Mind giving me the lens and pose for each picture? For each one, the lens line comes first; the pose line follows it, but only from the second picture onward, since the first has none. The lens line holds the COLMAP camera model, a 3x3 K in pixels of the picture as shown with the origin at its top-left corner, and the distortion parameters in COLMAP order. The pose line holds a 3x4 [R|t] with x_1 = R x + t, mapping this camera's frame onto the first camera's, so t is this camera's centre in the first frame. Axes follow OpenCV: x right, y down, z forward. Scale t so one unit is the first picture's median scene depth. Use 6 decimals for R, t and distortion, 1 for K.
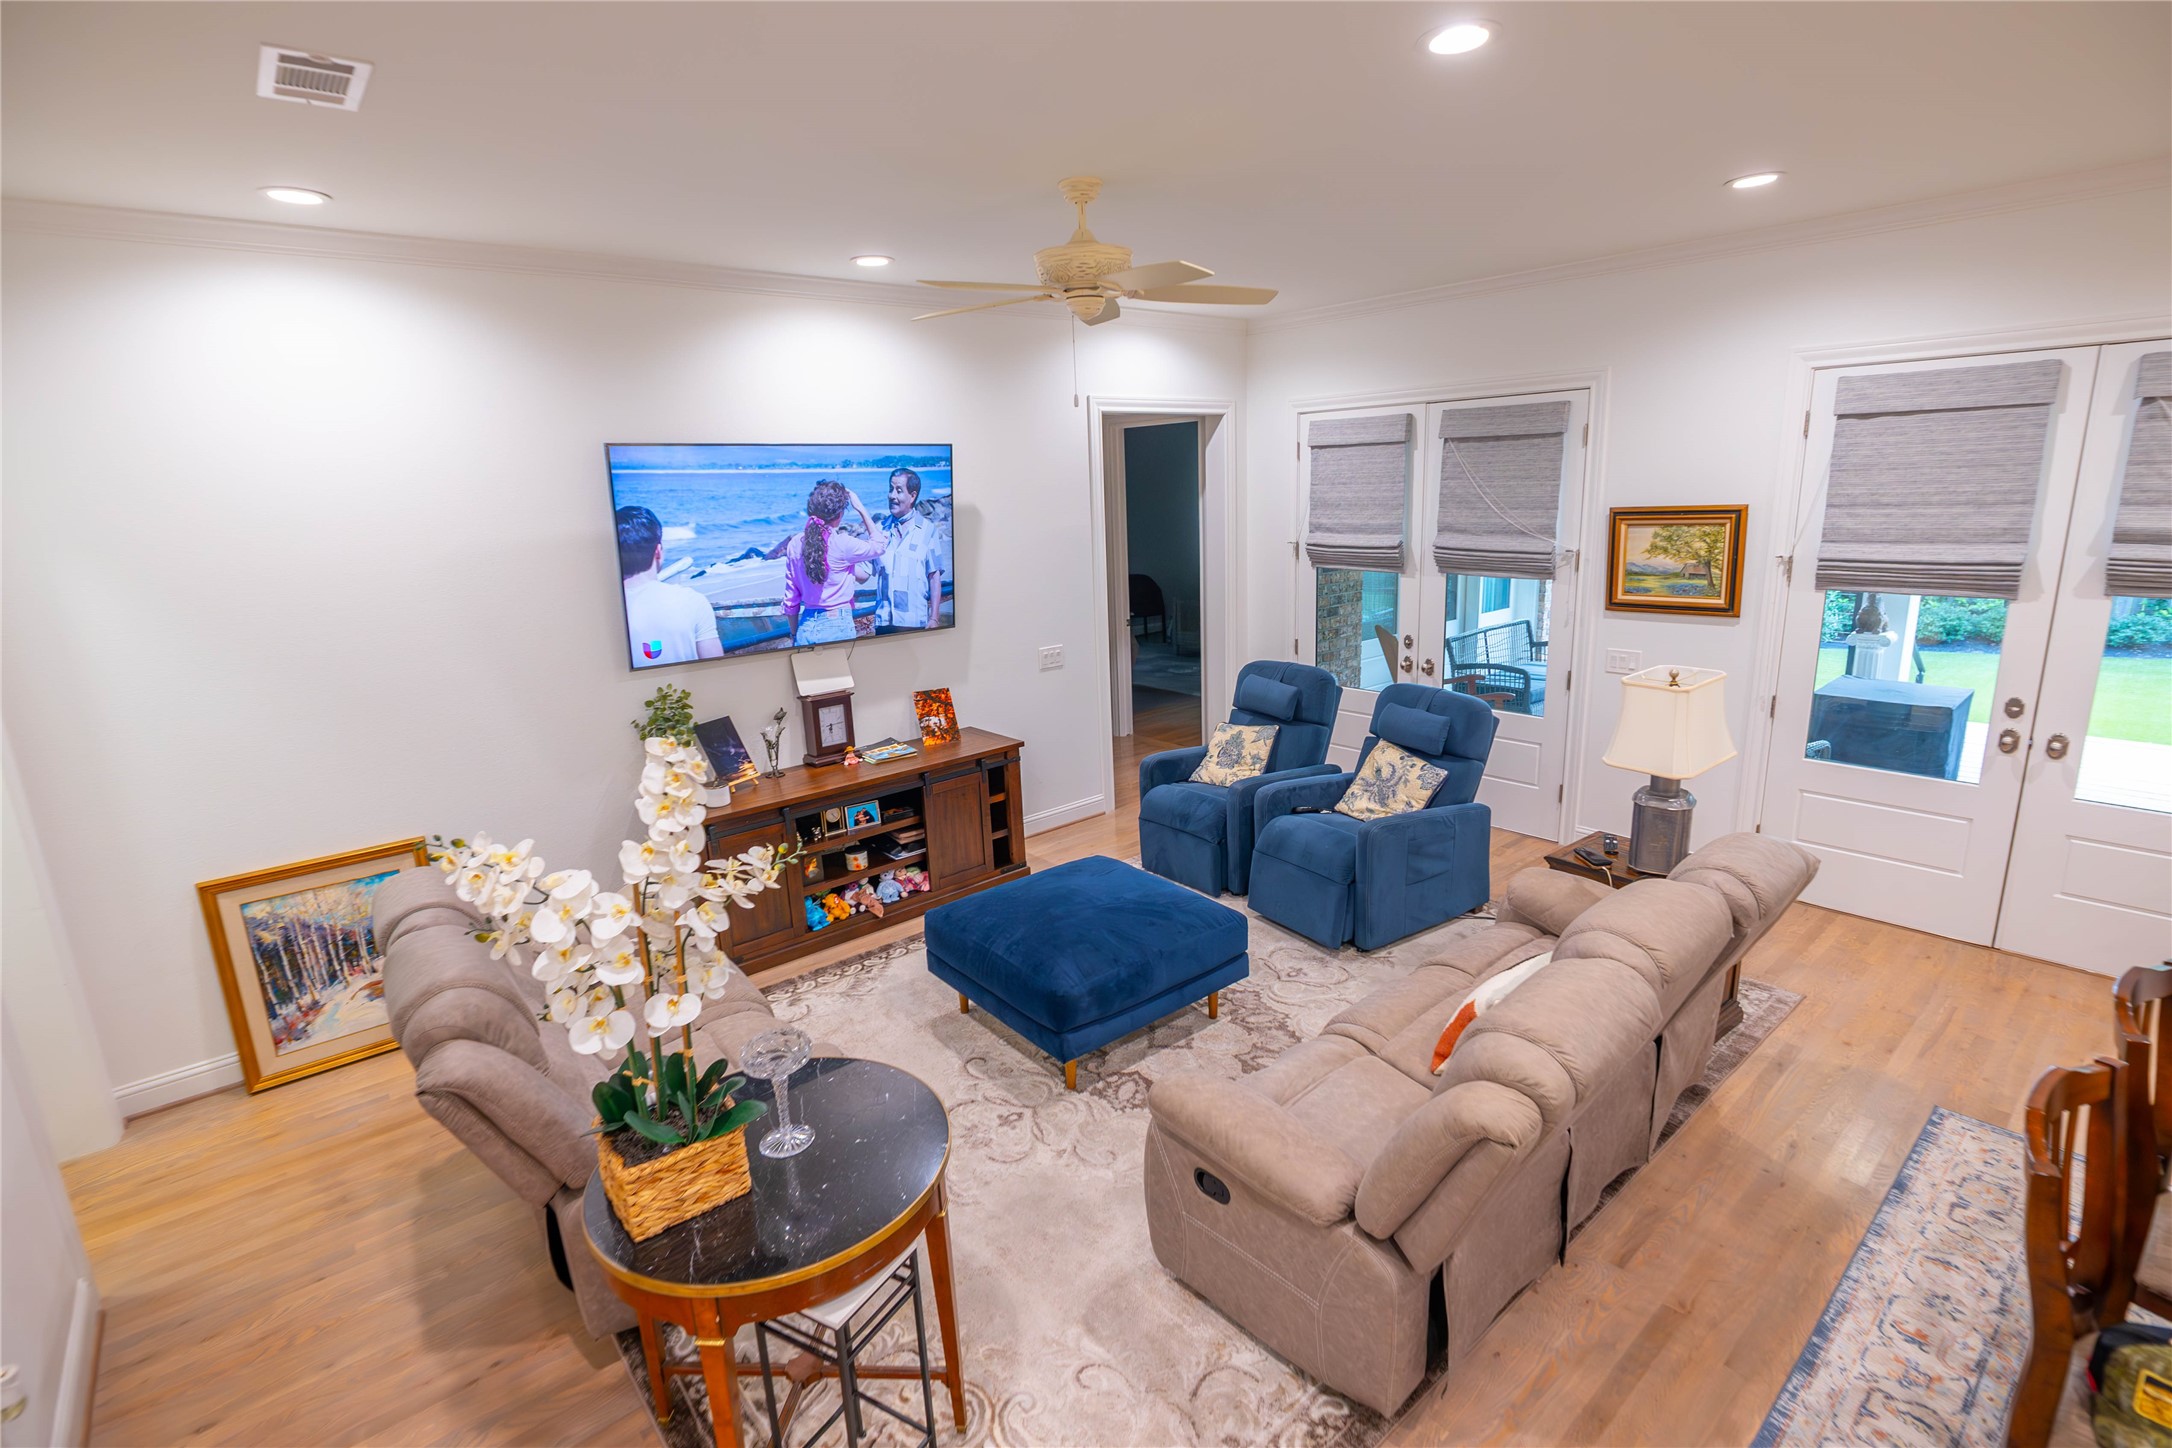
lens RADIAL K [[1020.0, 0, 1096.1], [0, 1020.0, 726.4], [0, 0, 1]] dist [-0.004050, -0.000403]
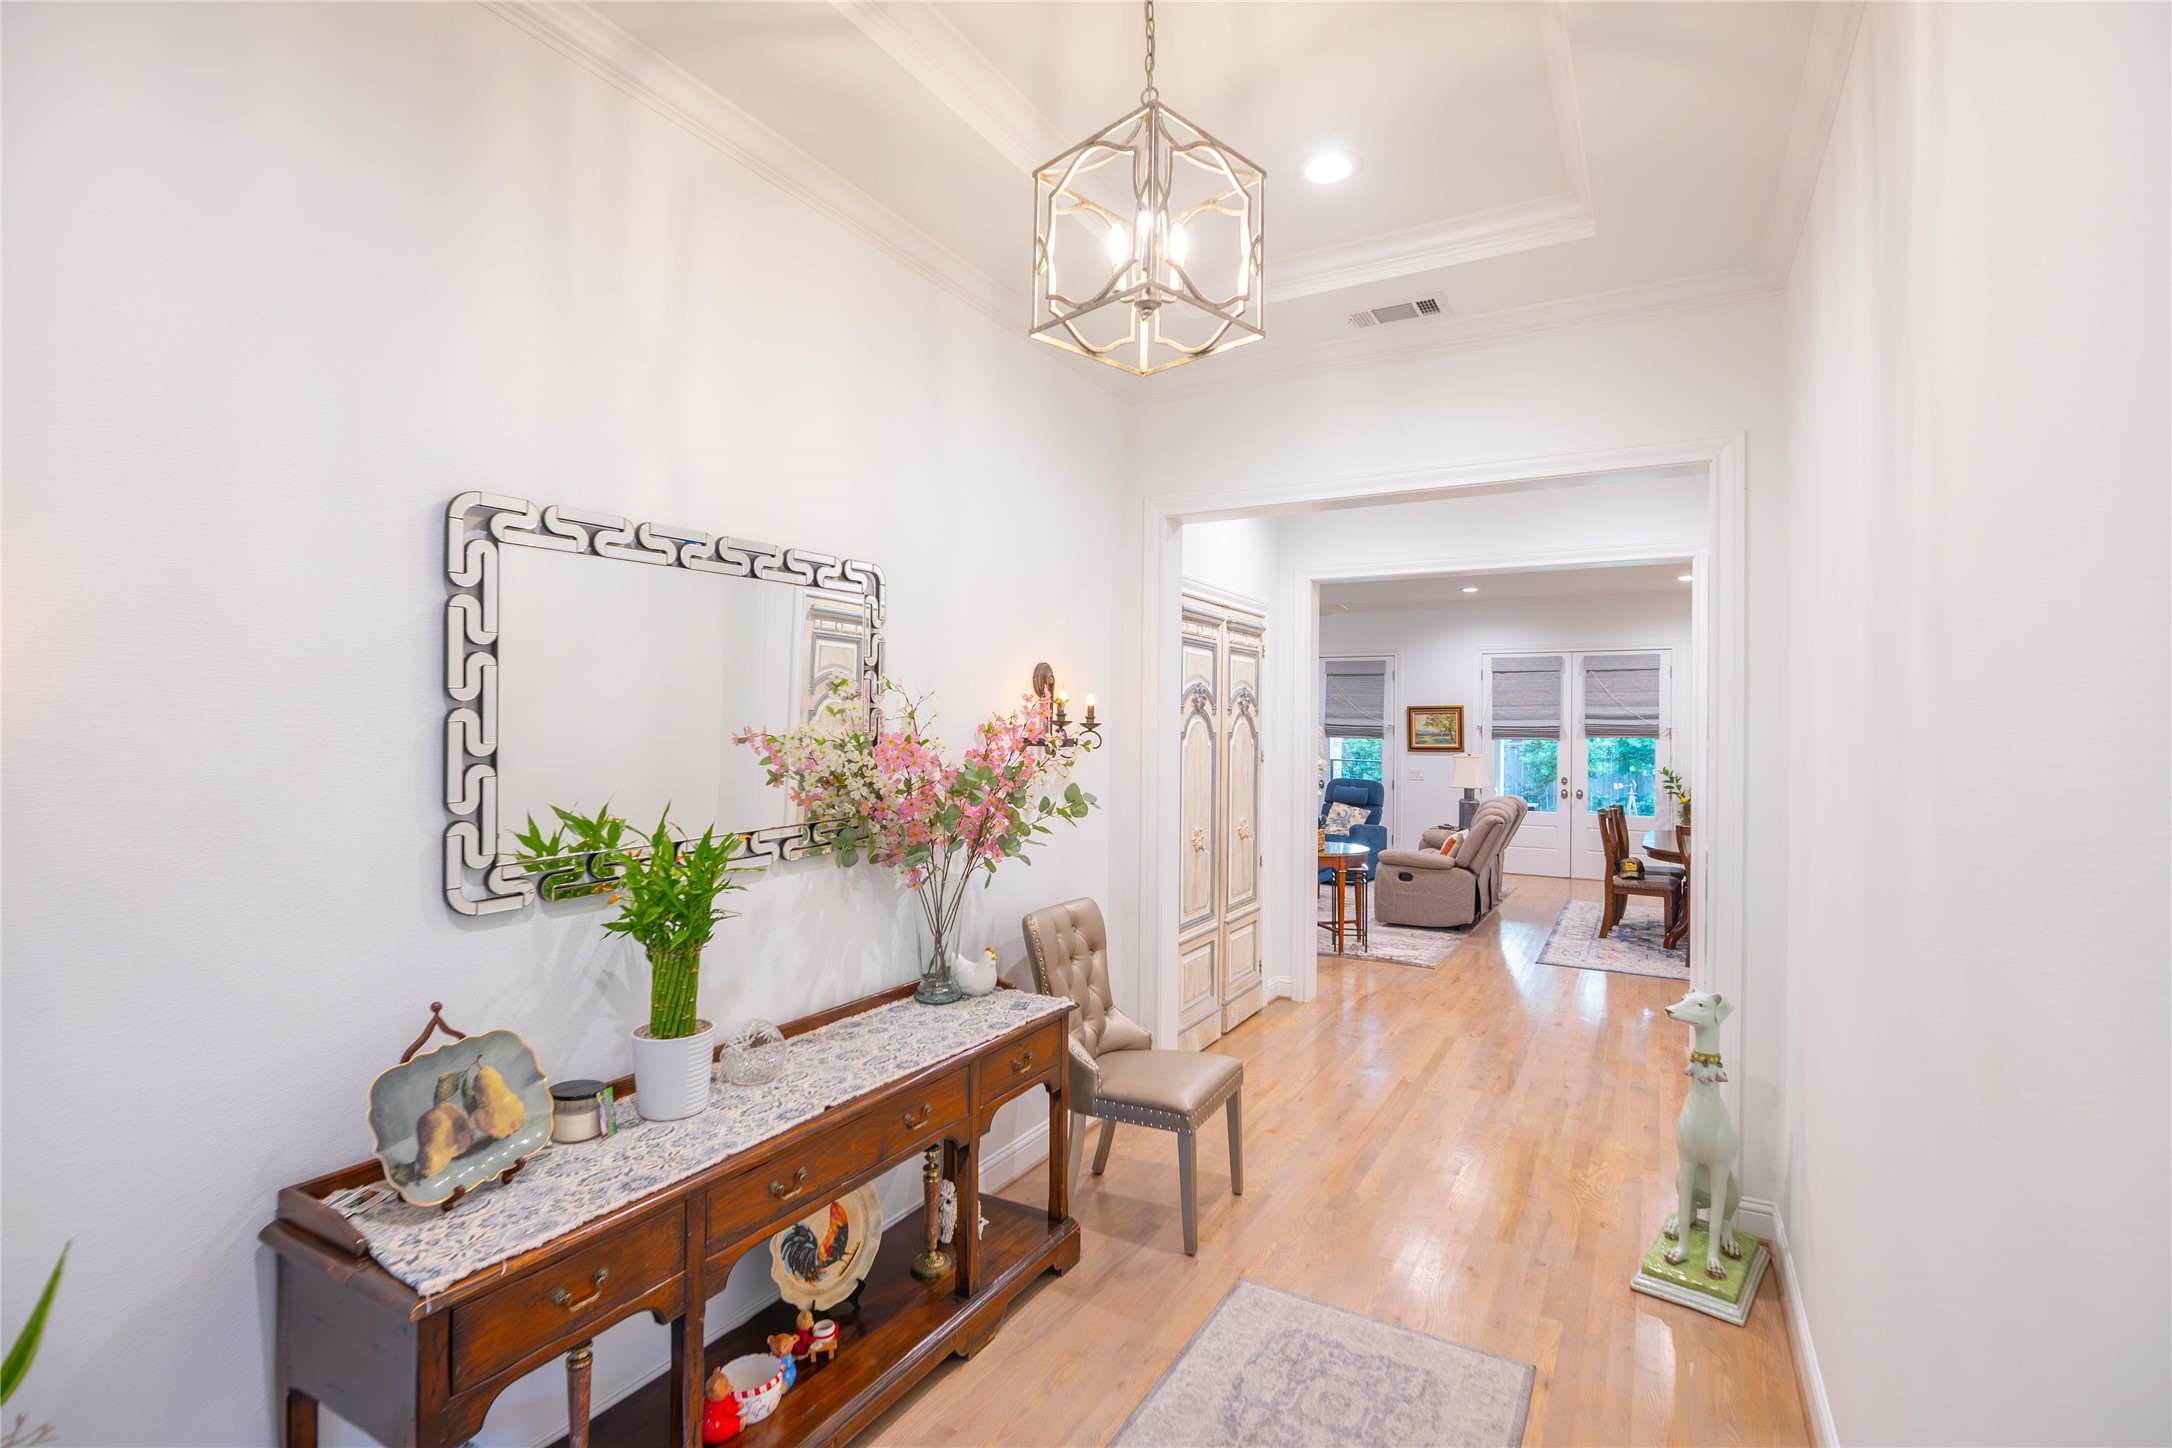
lens RADIAL K [[1020.0, 0, 1078.9], [0, 1020.0, 727.4], [0, 0, 1]] dist [-0.004050, -0.000403]
pose [[0.940901, 0.053091, 0.334494, -1.061429], [0.031075, 0.969939, -0.241357, 0.401814], [-0.337253, 0.237488, 0.910967, -0.920482]]
